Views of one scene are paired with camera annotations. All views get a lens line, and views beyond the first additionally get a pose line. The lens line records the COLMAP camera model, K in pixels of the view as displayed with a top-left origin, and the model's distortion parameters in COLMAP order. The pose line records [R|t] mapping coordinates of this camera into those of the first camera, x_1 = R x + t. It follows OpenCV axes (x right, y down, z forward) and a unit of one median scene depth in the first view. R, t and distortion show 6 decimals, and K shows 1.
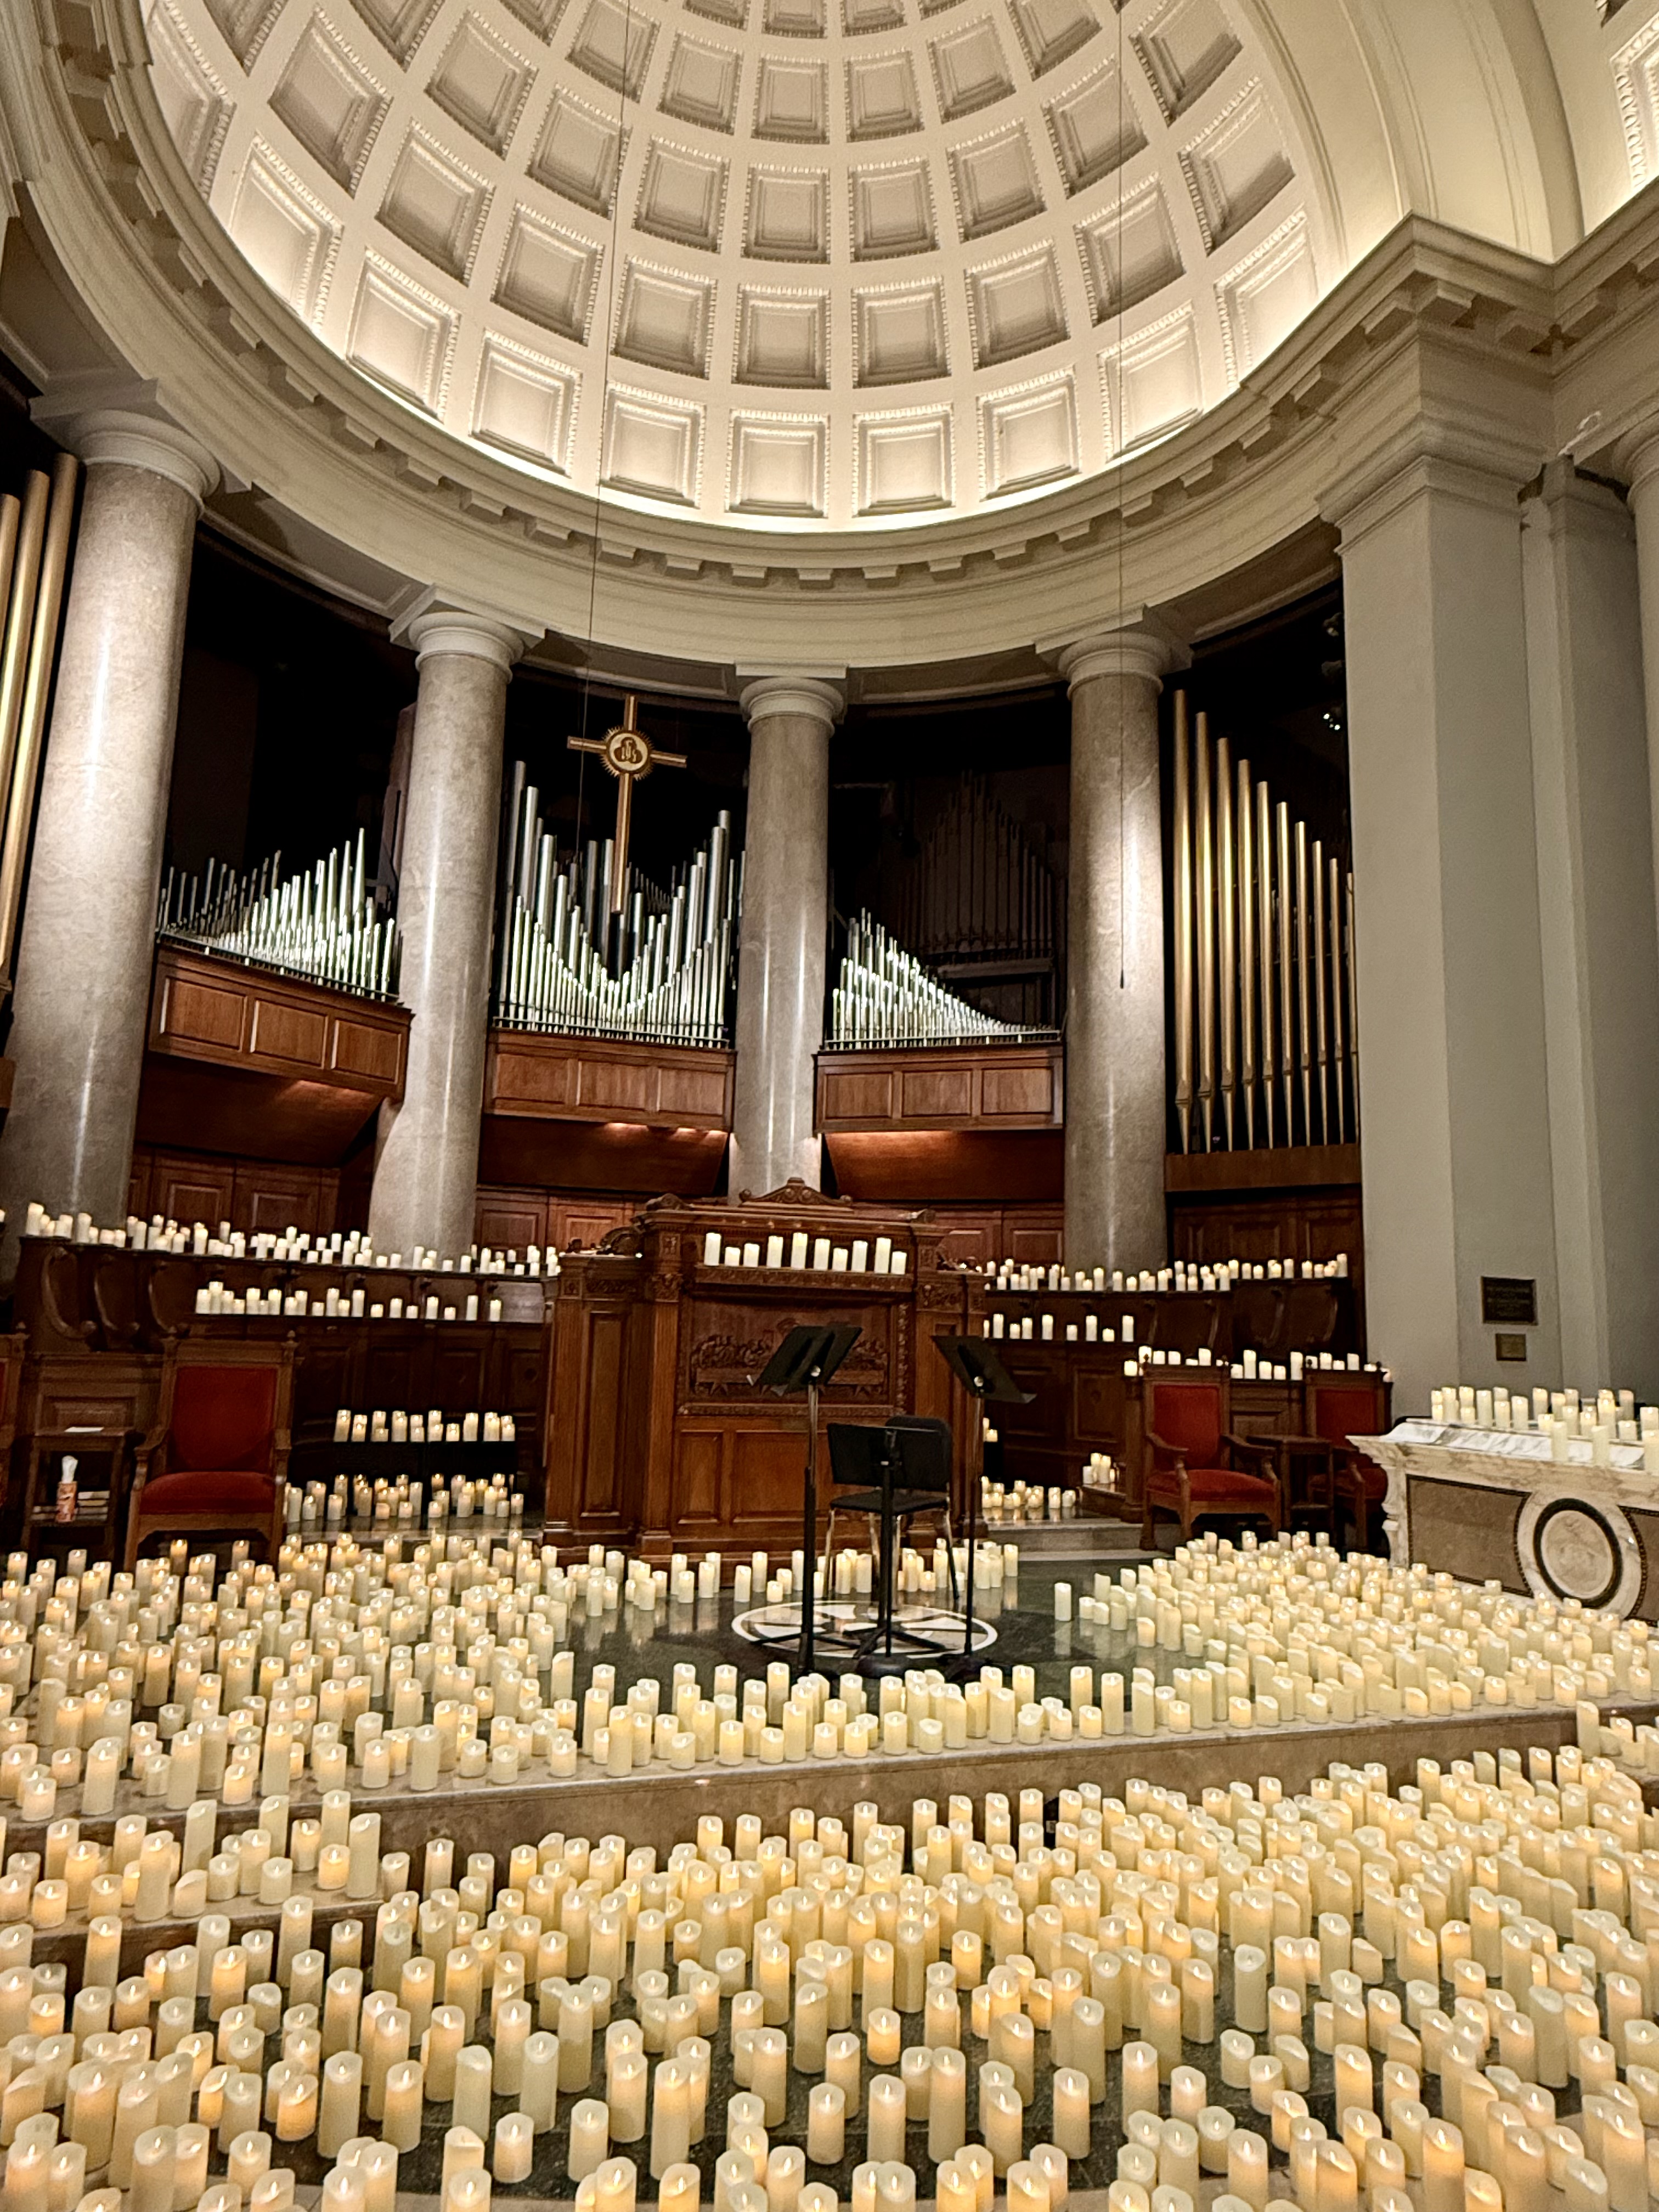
lens RADIAL K [[1396.2, 0, 829.5], [0, 1396.2, 1106.0], [0, 0, 1]] dist [0.005320, 0.001530]
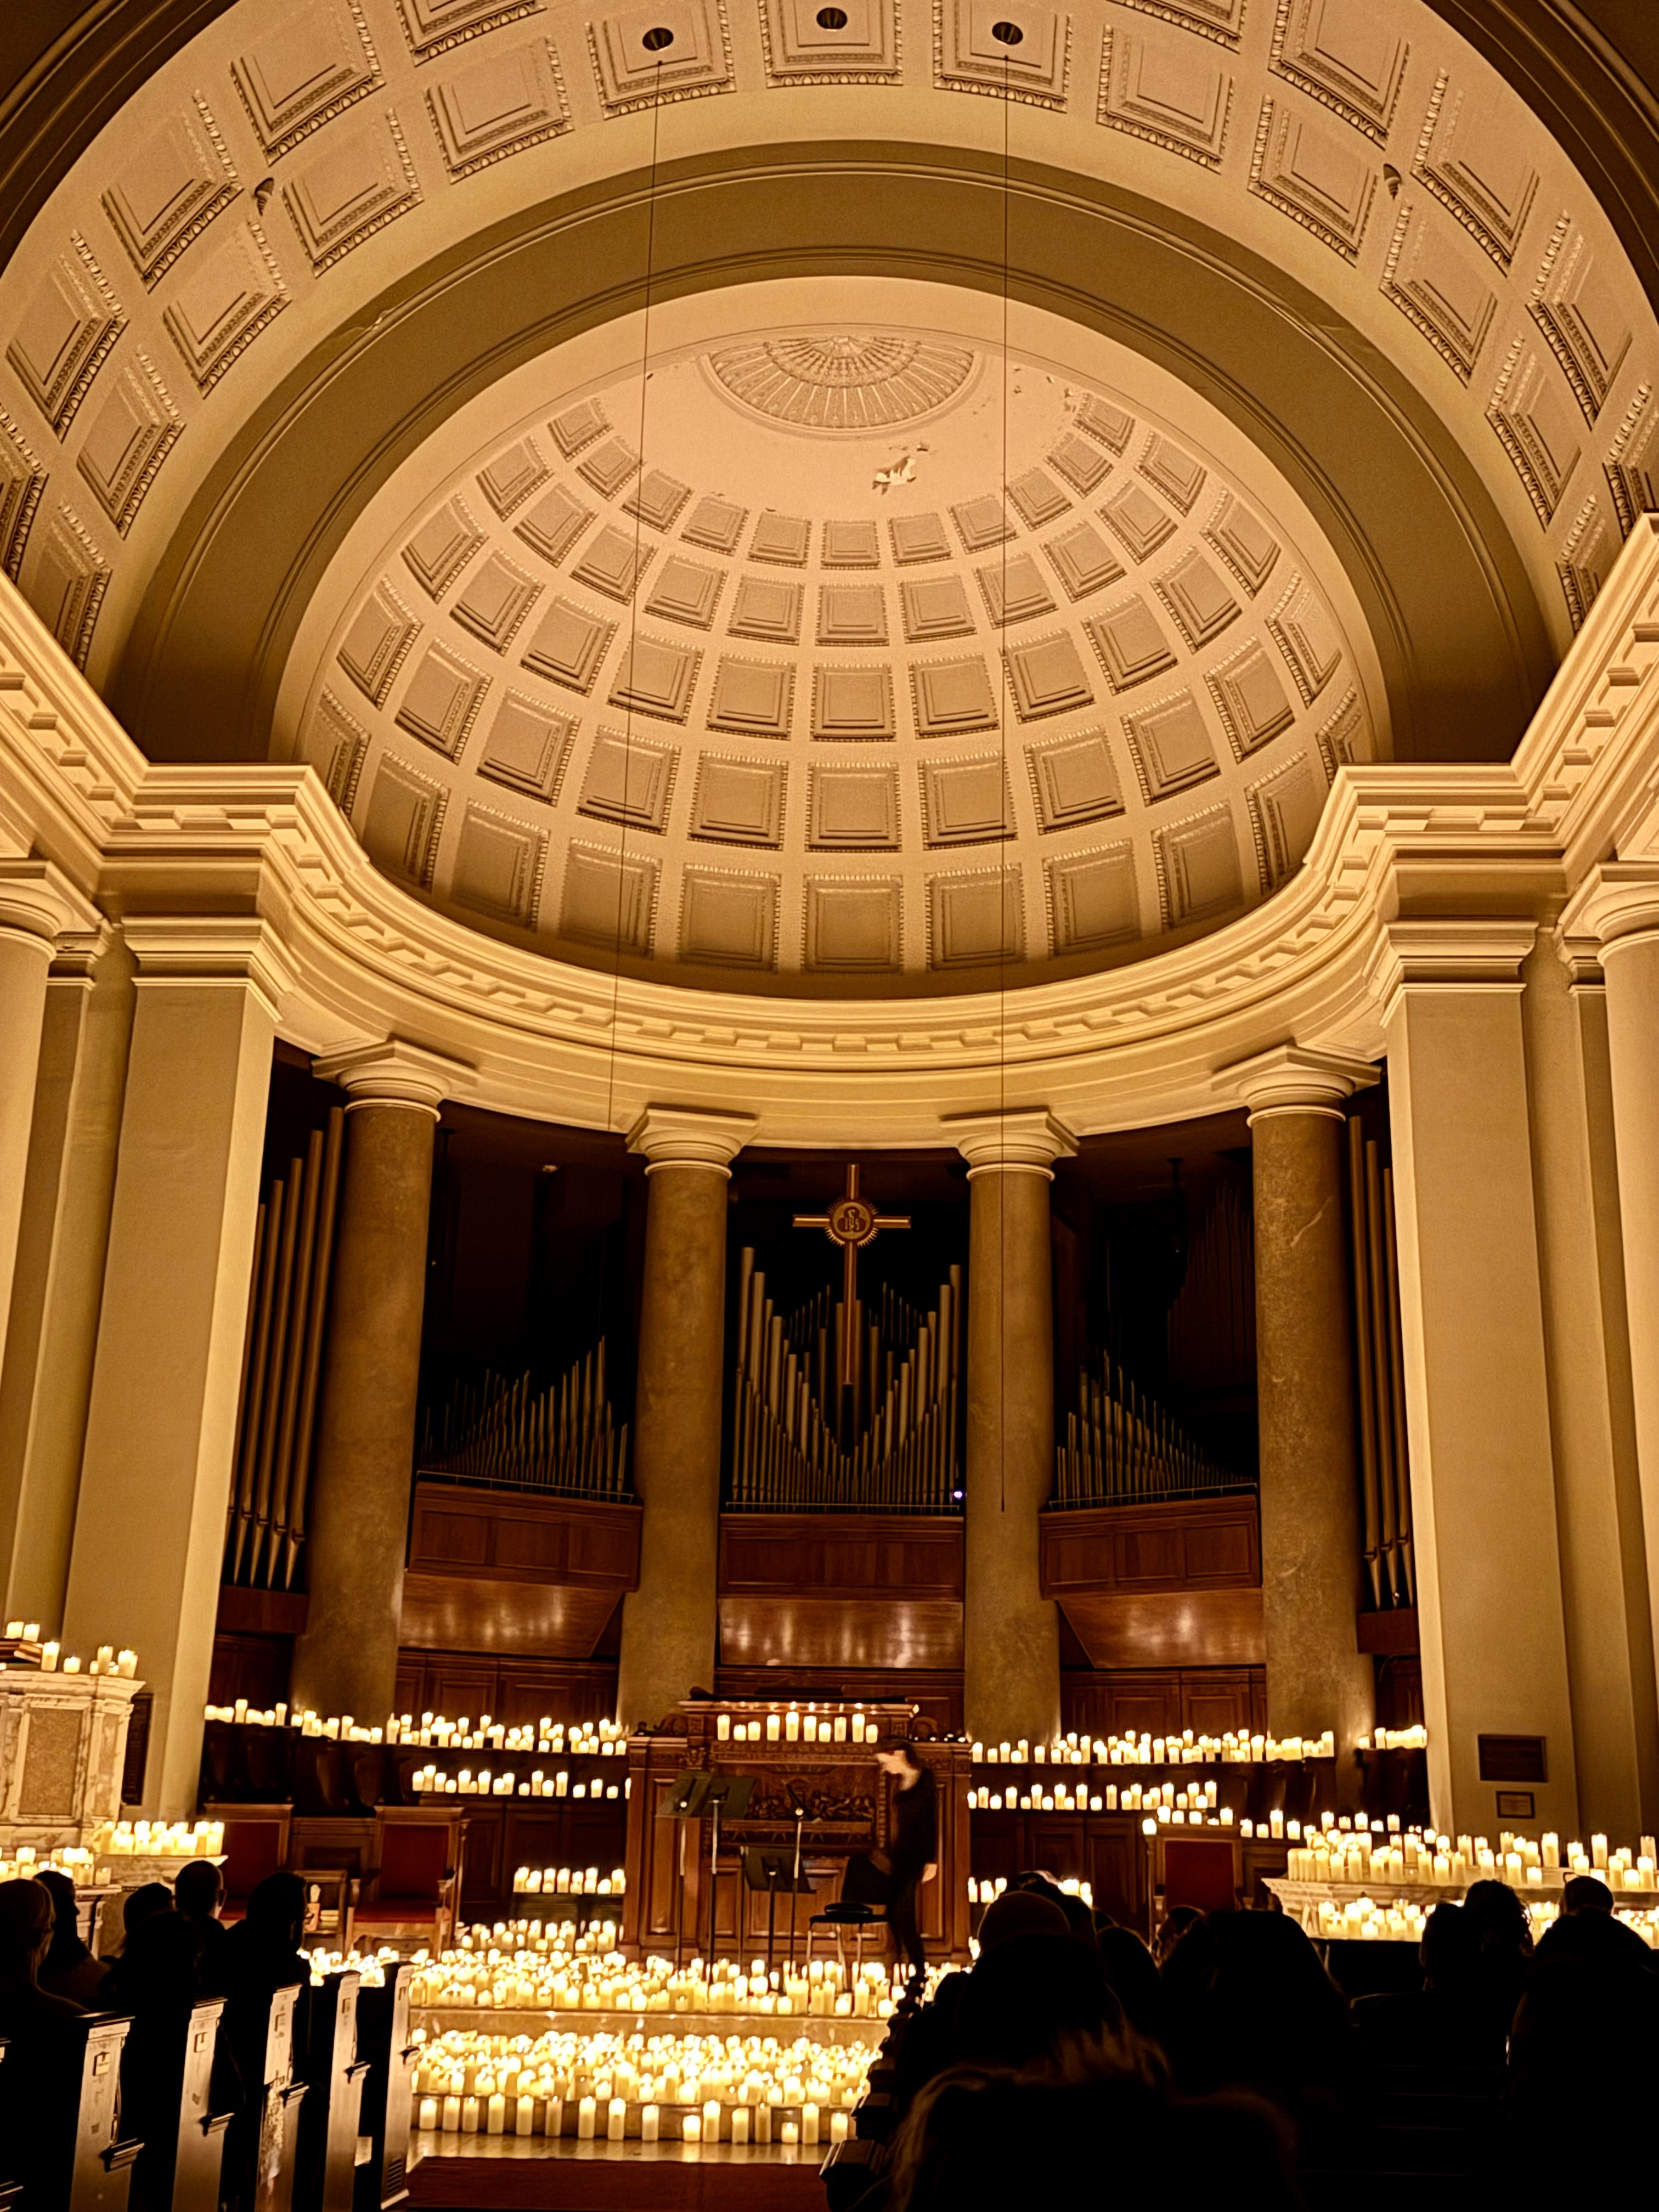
lens RADIAL K [[2412.2, 0, 829.5], [0, 2412.2, 1106.0], [0, 0, 1]] dist [0.114582, -0.008462]
pose [[0.925467, -0.122250, -0.358561, 0.733557], [0.066308, 0.984162, -0.164402, -0.075907], [0.372981, 0.128373, 0.918916, -0.956071]]
